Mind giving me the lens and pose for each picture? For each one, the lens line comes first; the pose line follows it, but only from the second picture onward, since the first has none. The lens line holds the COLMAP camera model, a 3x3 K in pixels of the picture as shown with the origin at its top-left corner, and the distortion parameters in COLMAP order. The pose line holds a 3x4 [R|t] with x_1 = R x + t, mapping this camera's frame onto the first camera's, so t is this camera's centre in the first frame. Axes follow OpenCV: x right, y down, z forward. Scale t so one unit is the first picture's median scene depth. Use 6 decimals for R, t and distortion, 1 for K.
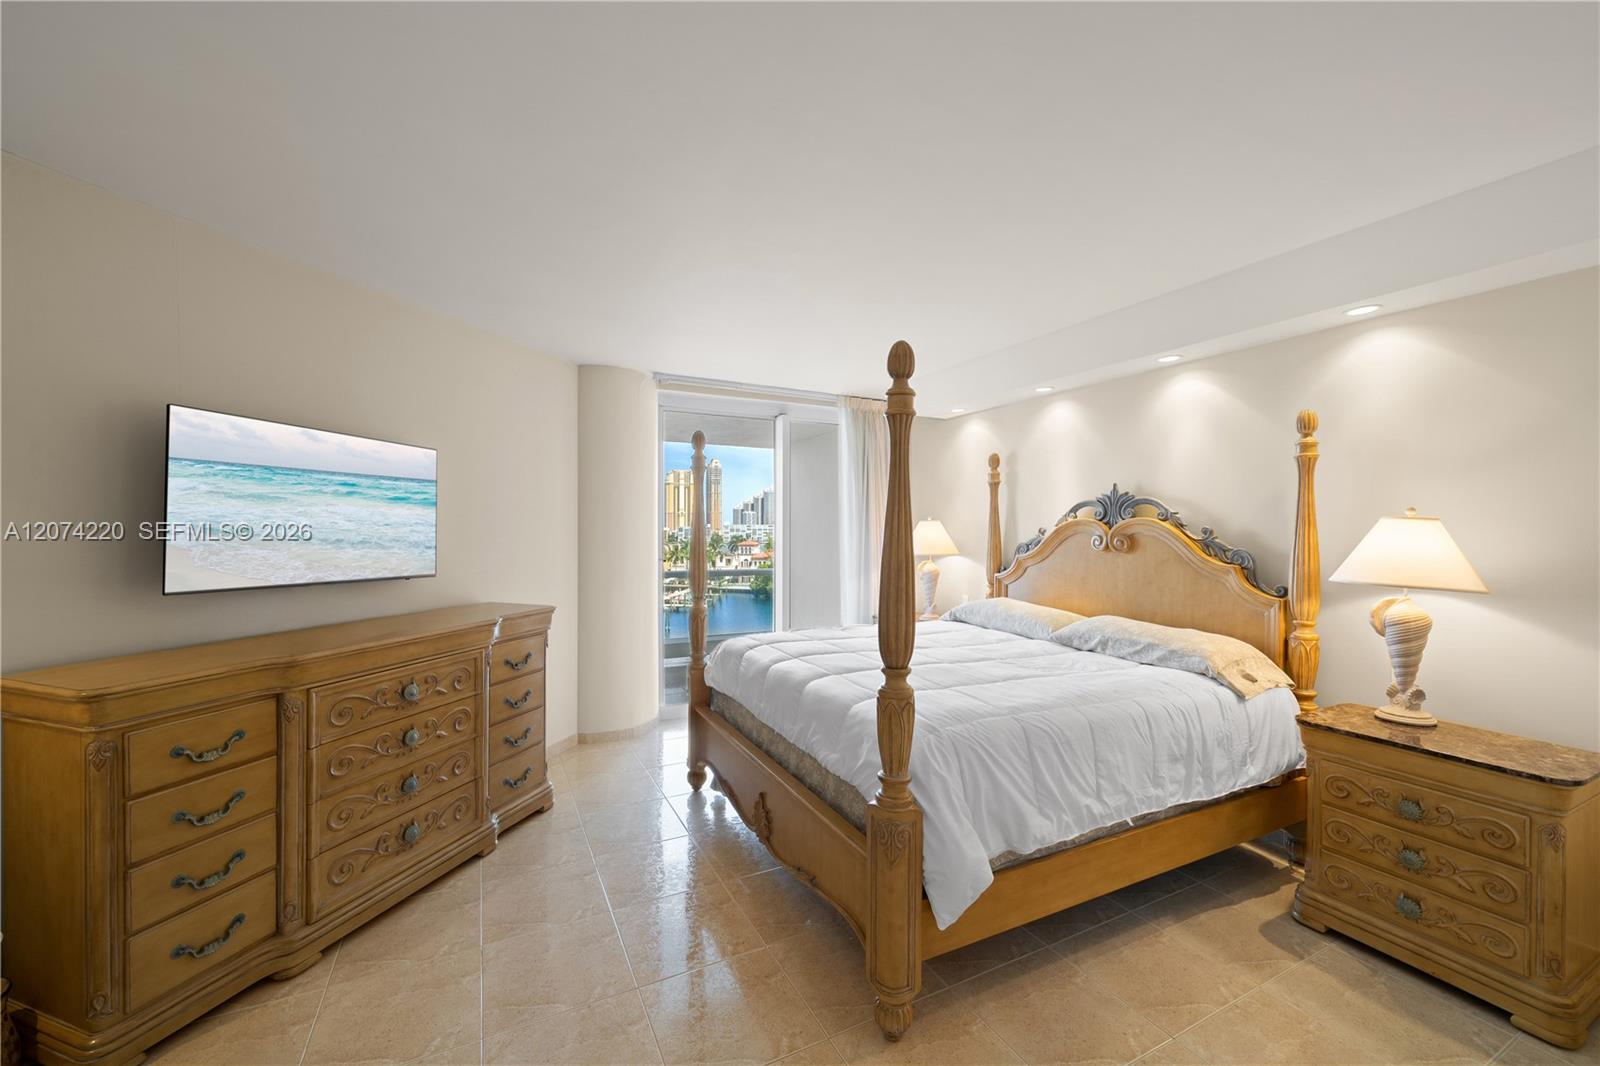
lens RADIAL K [[624.1, 0, 779.8], [0, 624.1, 530.6], [0, 0, 1]] dist [0.000102, -0.000001]
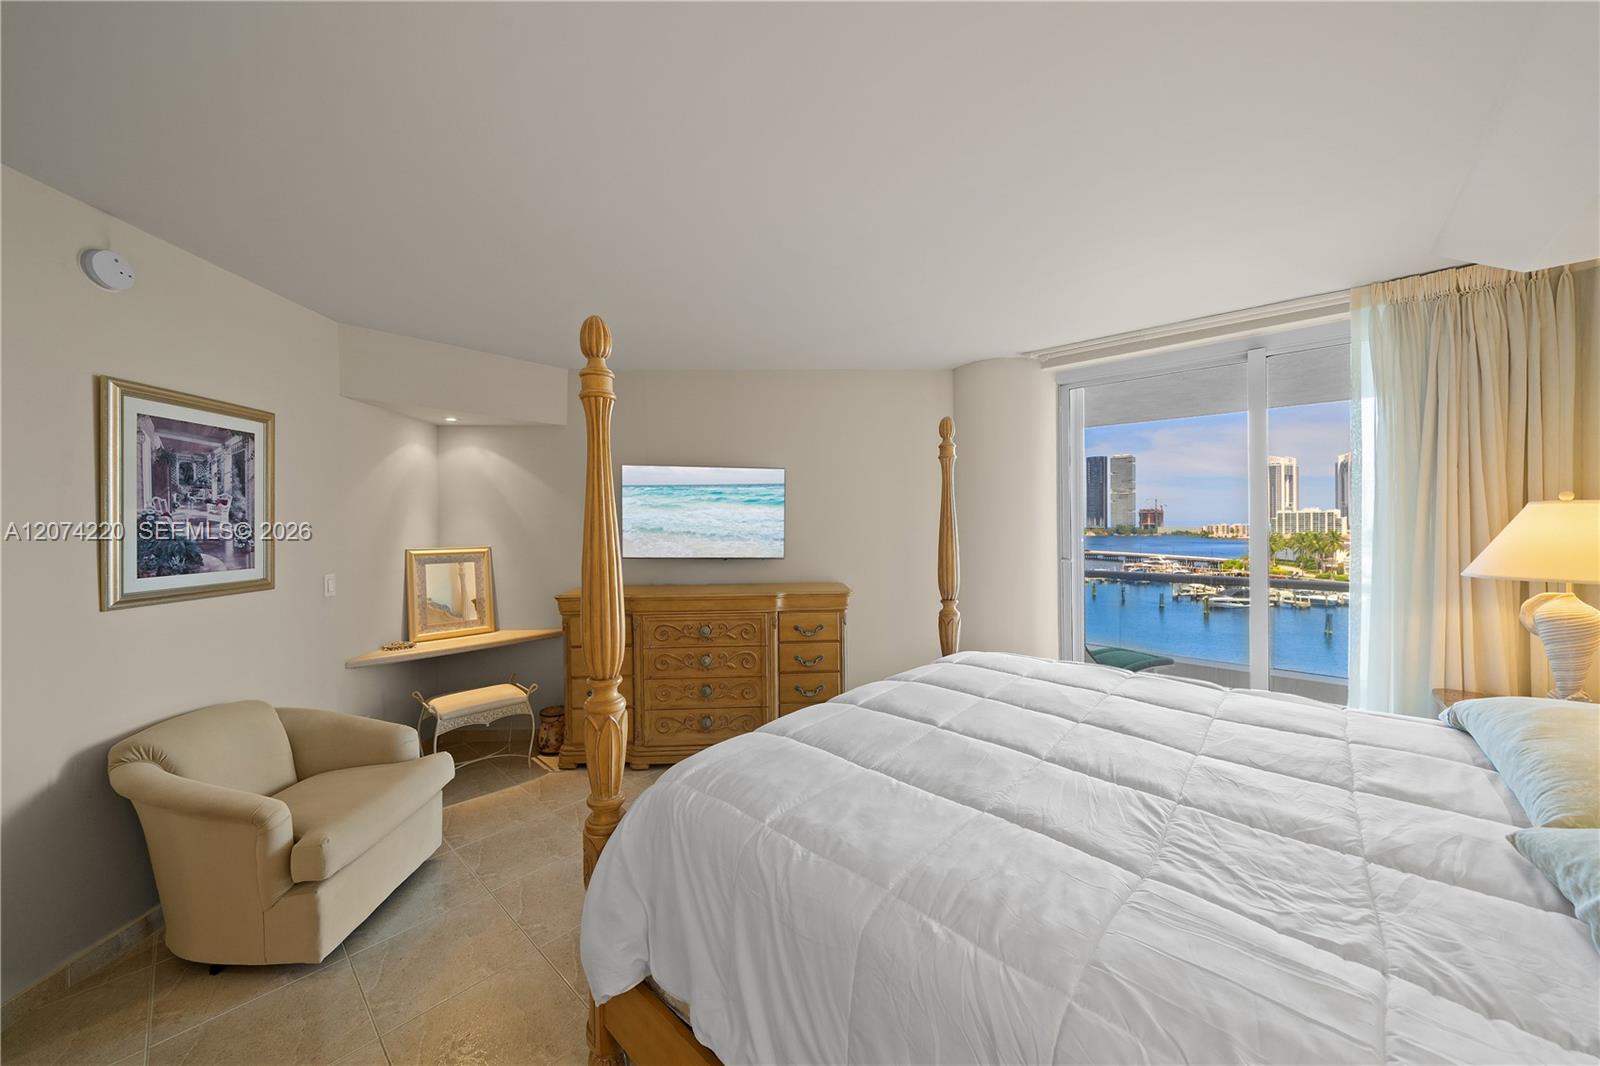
lens RADIAL K [[552.3, 0, 796.5], [0, 552.3, 521.7], [0, 0, 1]] dist [0.000122, 0.000055]
pose [[0.373100, -0.009177, -0.927746, 0.522716], [0.002094, 0.999957, -0.009049, 0.001066], [0.927789, 0.001434, 0.373103, 0.479974]]
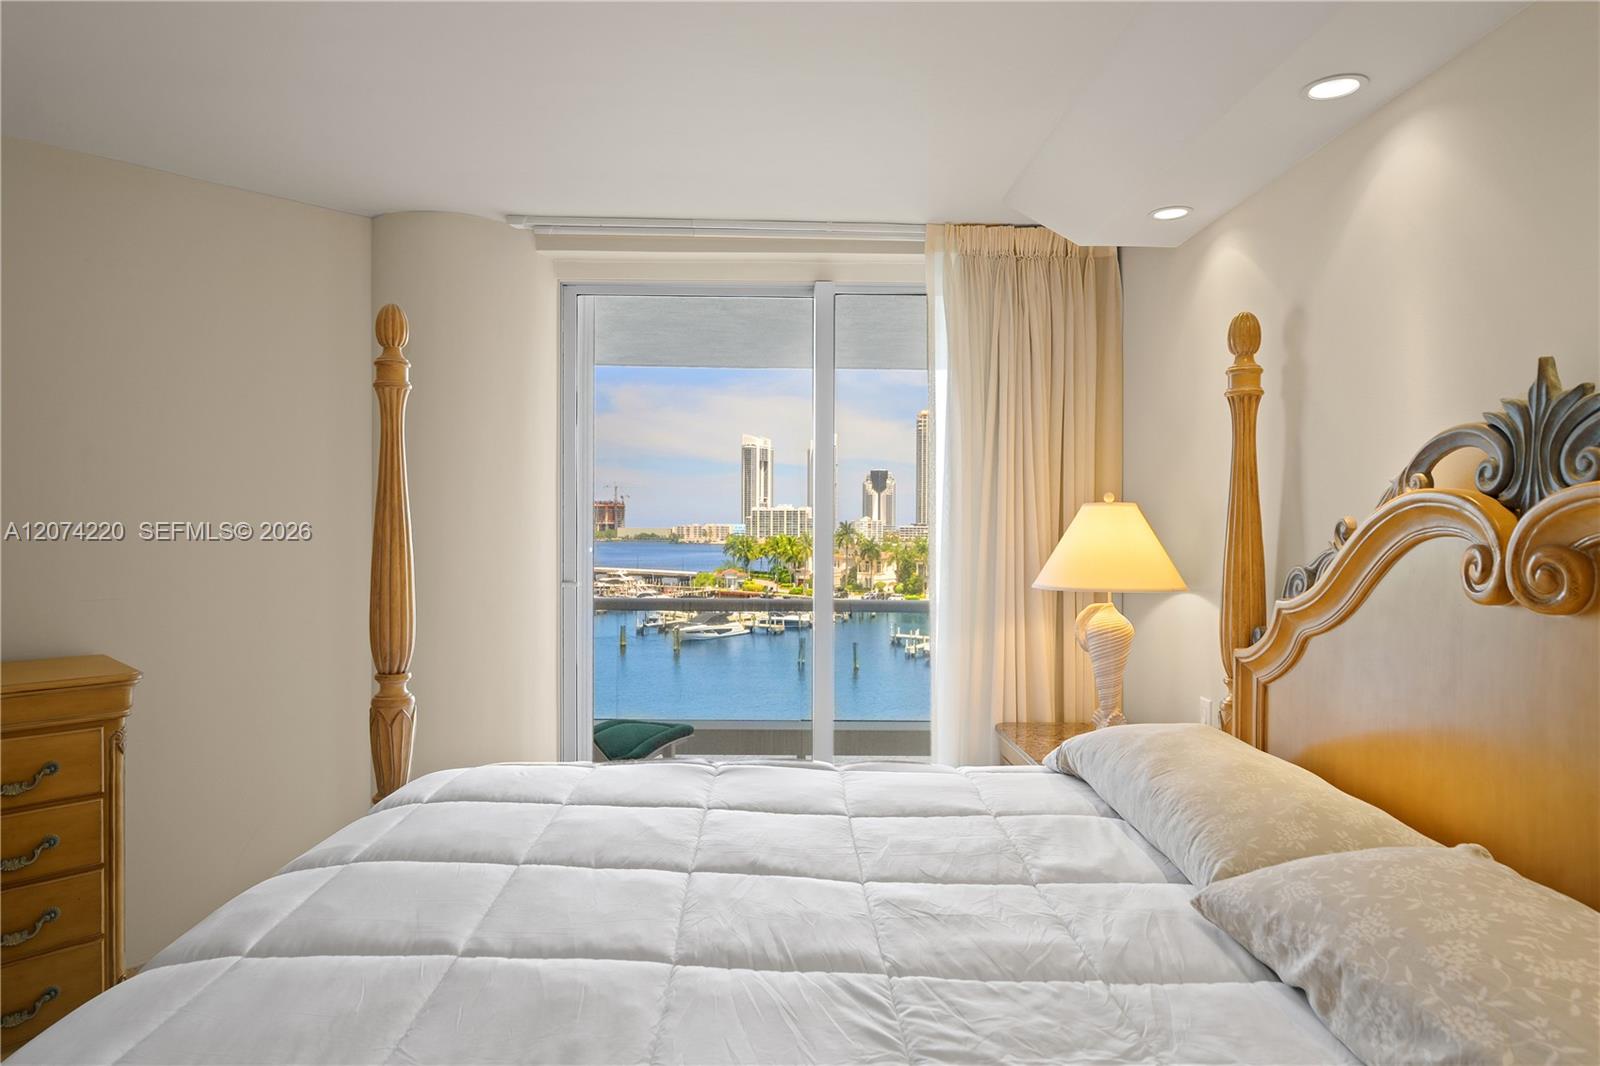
lens RADIAL K [[962.6, 0, 784.0], [0, 962.6, 522.6], [0, 0, 1]] dist [0.005055, 0.000151]
pose [[0.906468, 0.003132, -0.422262, 0.411019], [-0.005630, 0.999973, -0.004669, 0.000692], [0.422236, 0.006609, 0.906462, 0.472898]]
